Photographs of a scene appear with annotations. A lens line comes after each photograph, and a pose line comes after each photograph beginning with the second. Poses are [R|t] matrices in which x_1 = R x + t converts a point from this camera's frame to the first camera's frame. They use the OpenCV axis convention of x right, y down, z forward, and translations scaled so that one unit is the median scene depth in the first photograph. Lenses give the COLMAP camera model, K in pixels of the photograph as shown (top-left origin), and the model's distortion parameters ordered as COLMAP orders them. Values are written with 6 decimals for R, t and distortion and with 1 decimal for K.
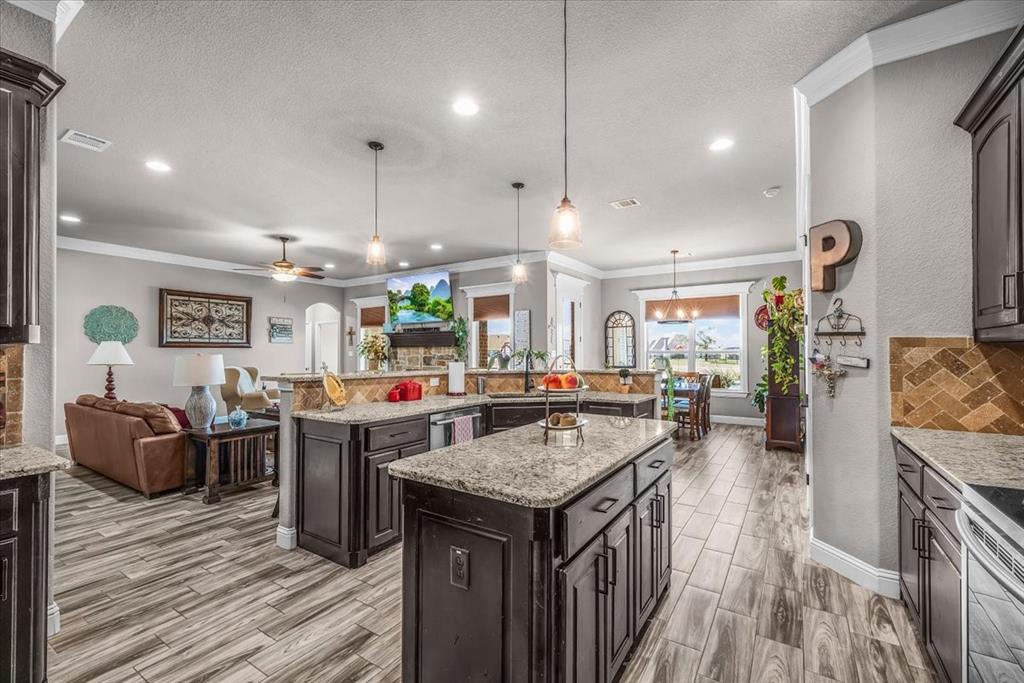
lens RADIAL K [[435.2, 0, 512.8], [0, 435.2, 349.6], [0, 0, 1]] dist [-0.000591, 0.000452]
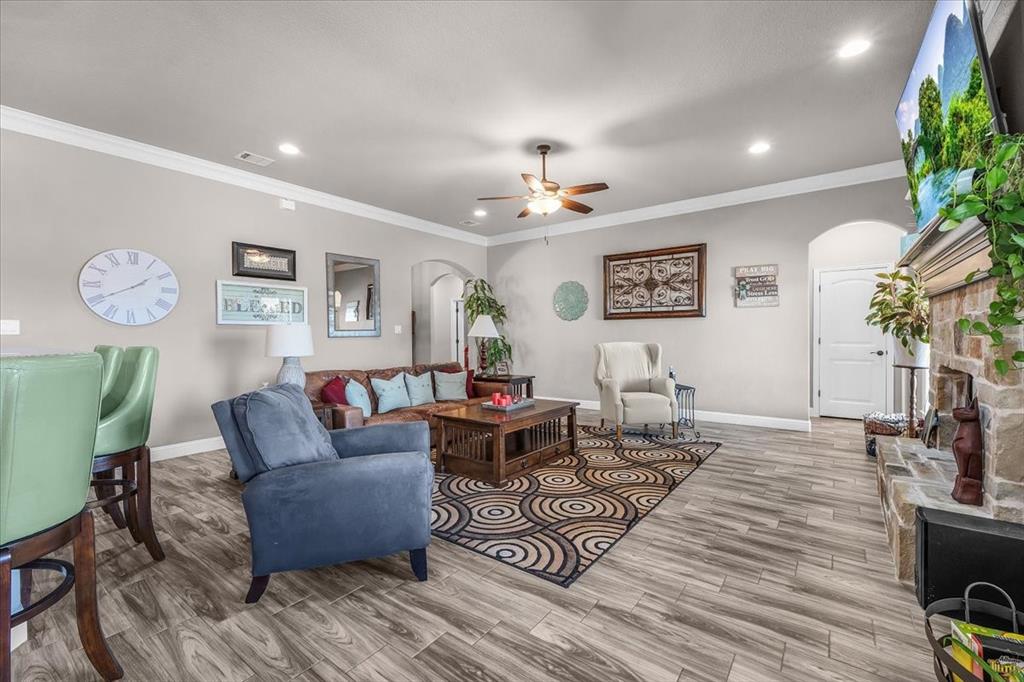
lens RADIAL K [[435.2, 0, 520.2], [0, 435.2, 340.8], [0, 0, 1]] dist [-0.000591, 0.000452]
pose [[-0.050937, 0.015238, -0.998586, 0.118921], [0.015787, 0.999771, 0.014451, 0.022643], [0.998577, -0.015029, -0.051166, 0.841155]]
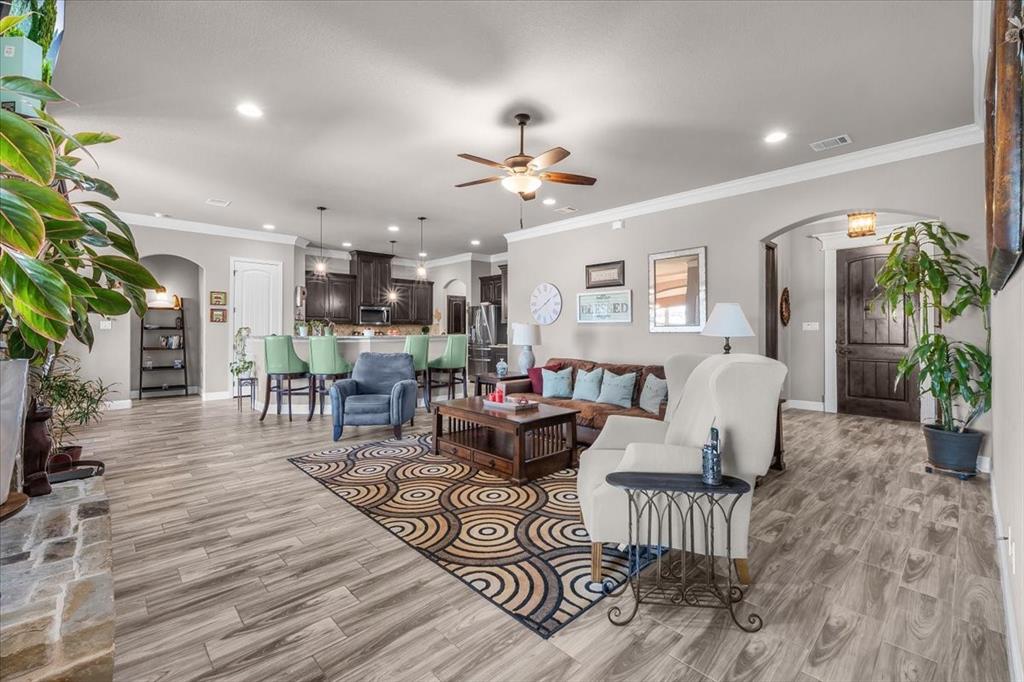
lens RADIAL K [[435.2, 0, 514.6], [0, 435.2, 334.1], [0, 0, 1]] dist [-0.000591, 0.000452]
pose [[-0.975450, 0.000402, 0.220219, -0.545025], [0.001382, 0.999990, 0.004300, 0.021645], [-0.220215, 0.004499, -0.975441, 1.319475]]
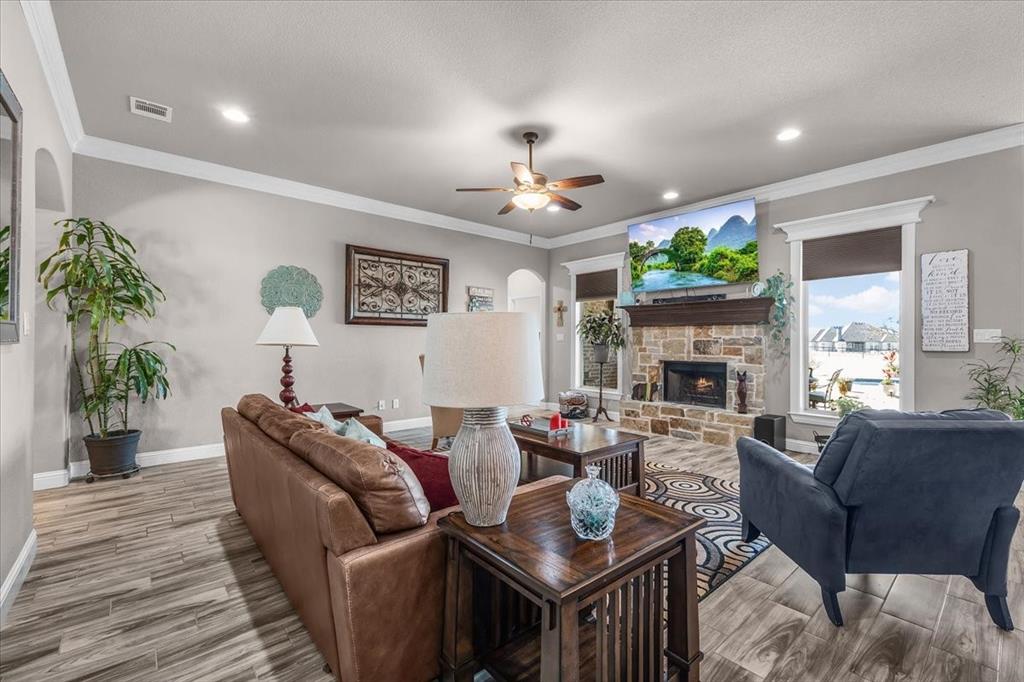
lens RADIAL K [[435.2, 0, 518.7], [0, 435.2, 339.2], [0, 0, 1]] dist [-0.000591, 0.000452]
pose [[0.962596, 0.006951, -0.270851, -0.319965], [-0.006933, 0.999975, 0.001021, 0.017141], [0.270851, 0.000895, 0.962621, 0.358268]]
